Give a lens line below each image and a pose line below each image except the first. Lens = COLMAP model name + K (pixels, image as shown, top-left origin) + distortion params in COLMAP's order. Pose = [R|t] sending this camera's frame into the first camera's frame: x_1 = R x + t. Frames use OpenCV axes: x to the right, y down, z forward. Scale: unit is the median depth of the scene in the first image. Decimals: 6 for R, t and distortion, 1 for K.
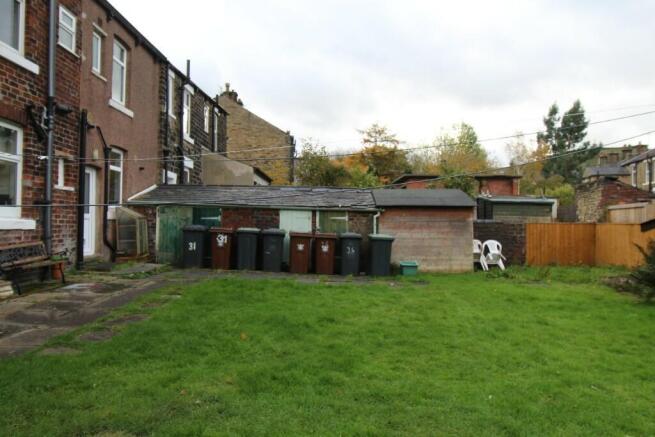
lens RADIAL K [[462.1, 0, 327.2], [0, 462.1, 219.3], [0, 0, 1]] dist [0.012878, -0.013479]
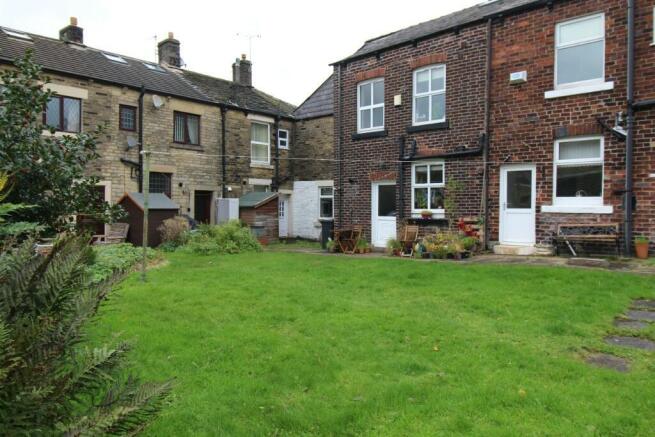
lens RADIAL K [[462.1, 0, 332.7], [0, 462.1, 214.2], [0, 0, 1]] dist [0.012878, -0.013479]
pose [[-0.672955, -0.004011, -0.739673, 0.759377], [-0.005693, 0.999984, -0.000243, 0.026729], [0.739662, 0.004047, -0.672967, 1.223636]]
